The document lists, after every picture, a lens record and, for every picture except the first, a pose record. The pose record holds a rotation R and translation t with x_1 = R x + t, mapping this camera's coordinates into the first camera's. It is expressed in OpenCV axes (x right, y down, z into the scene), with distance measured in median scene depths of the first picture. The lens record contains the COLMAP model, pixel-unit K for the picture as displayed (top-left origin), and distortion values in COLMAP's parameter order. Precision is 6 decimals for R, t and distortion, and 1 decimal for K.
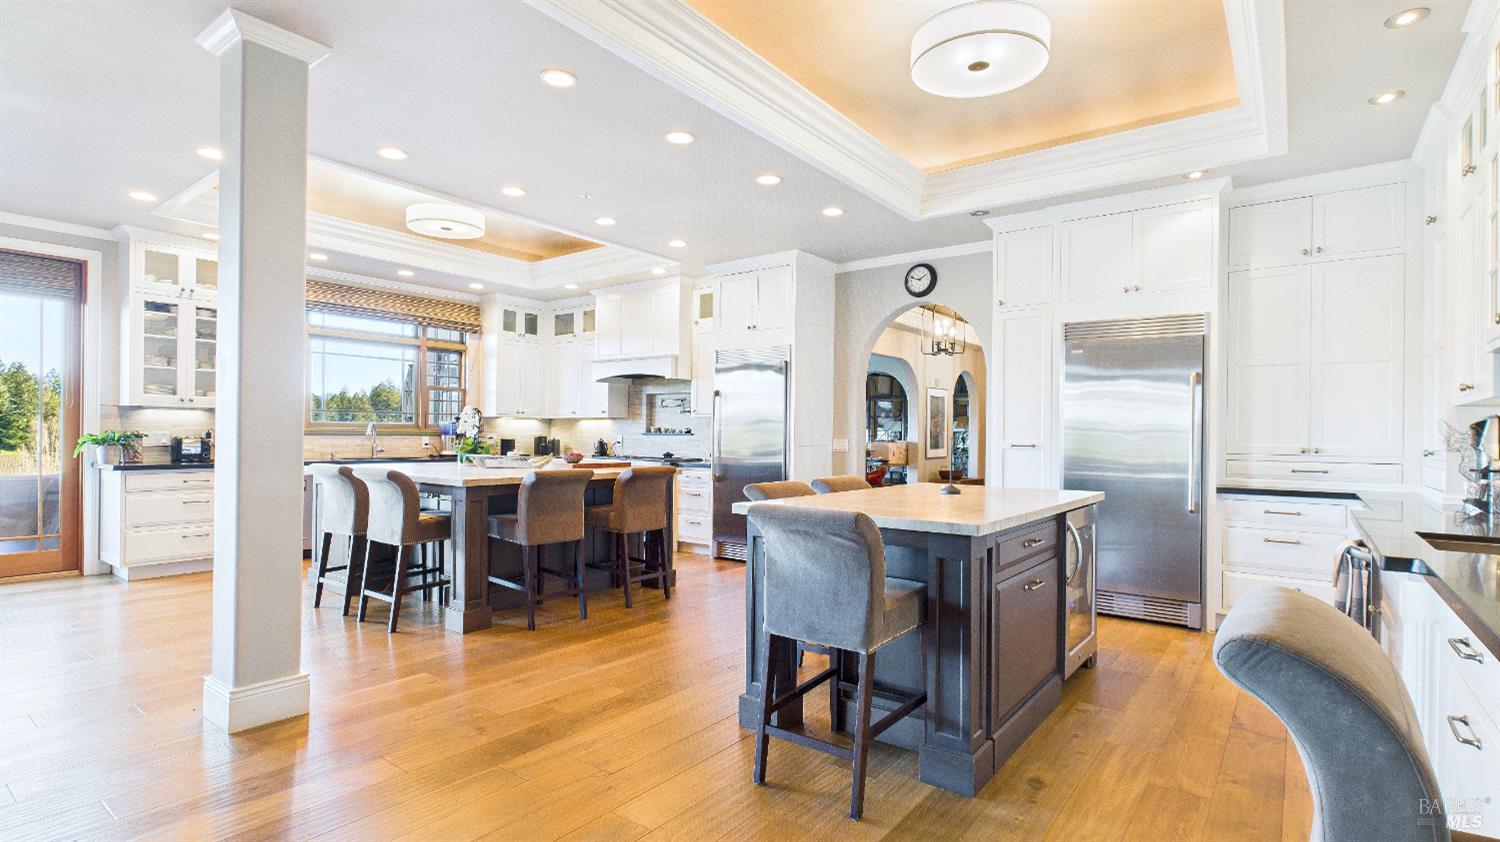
lens RADIAL K [[724.3, 0, 750.0], [0, 724.3, 421.0], [0, 0, 1]] dist [-0.002929, -0.000146]
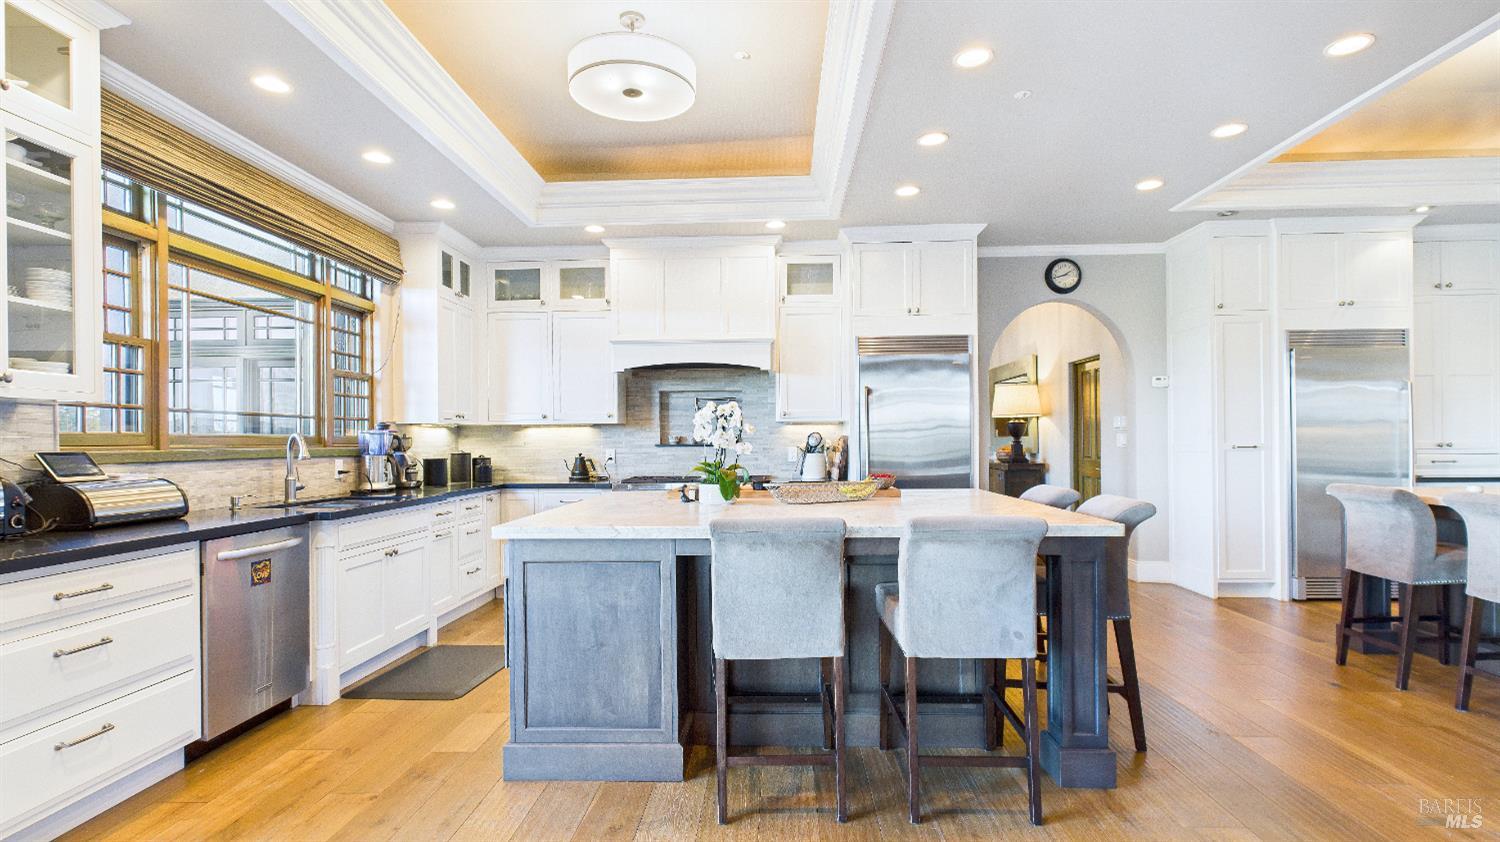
lens RADIAL K [[724.3, 0, 750.0], [0, 724.3, 421.0], [0, 0, 1]] dist [-0.002929, -0.000146]
pose [[0.820870, -0.000897, 0.571114, -0.486131], [0.008777, 0.999900, -0.011044, 0.001427], [-0.571048, 0.014078, 0.820796, 0.349541]]
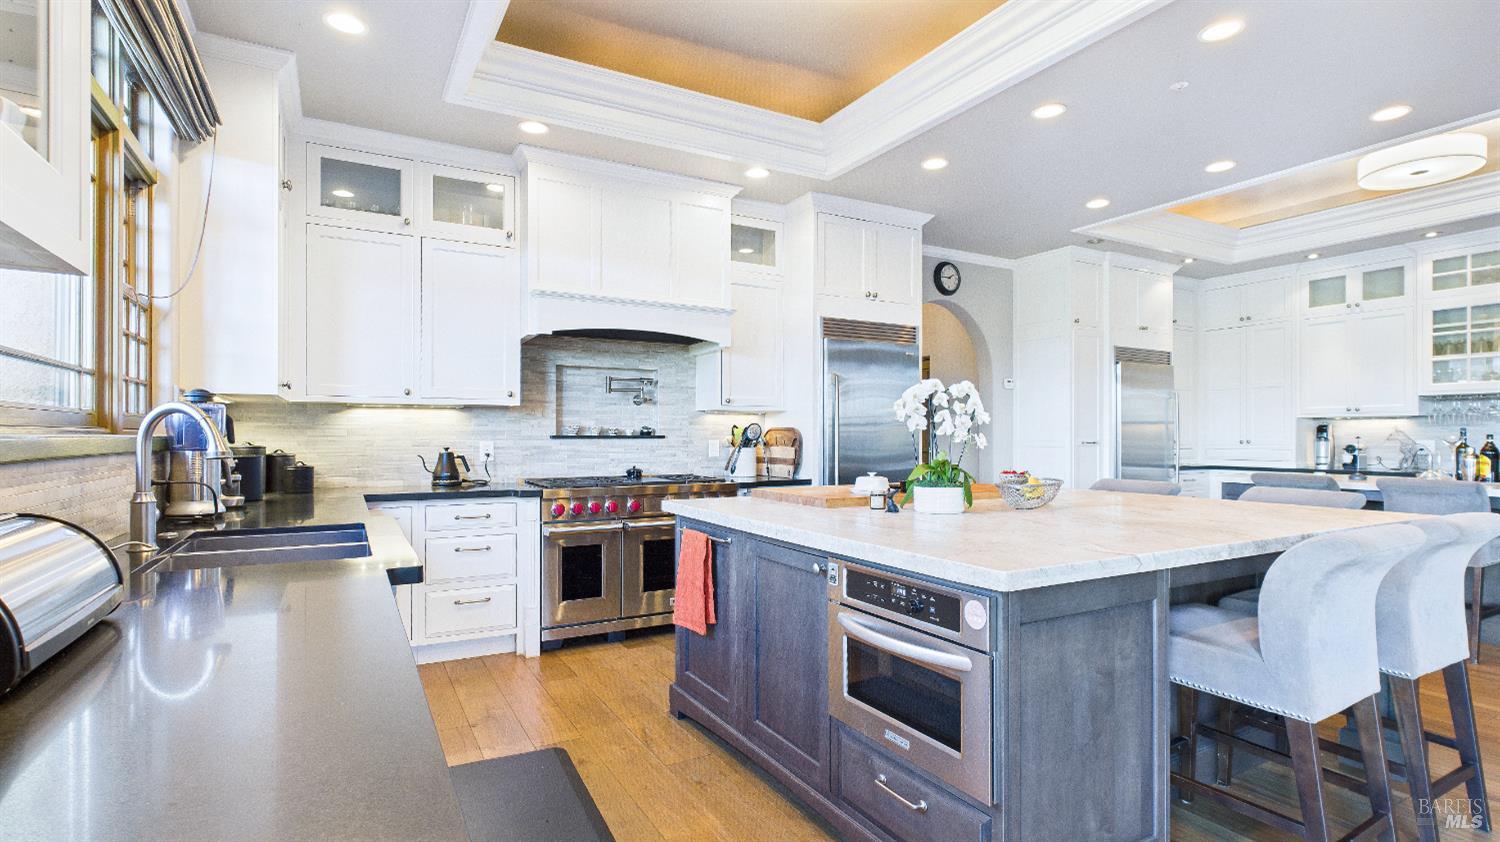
lens RADIAL K [[724.3, 0, 750.0], [0, 724.3, 421.0], [0, 0, 1]] dist [-0.002929, -0.000146]
pose [[0.397184, 0.008664, 0.917698, -0.589838], [-0.010902, 0.999929, -0.004722, 0.005978], [-0.917674, -0.008129, 0.397251, 0.646660]]
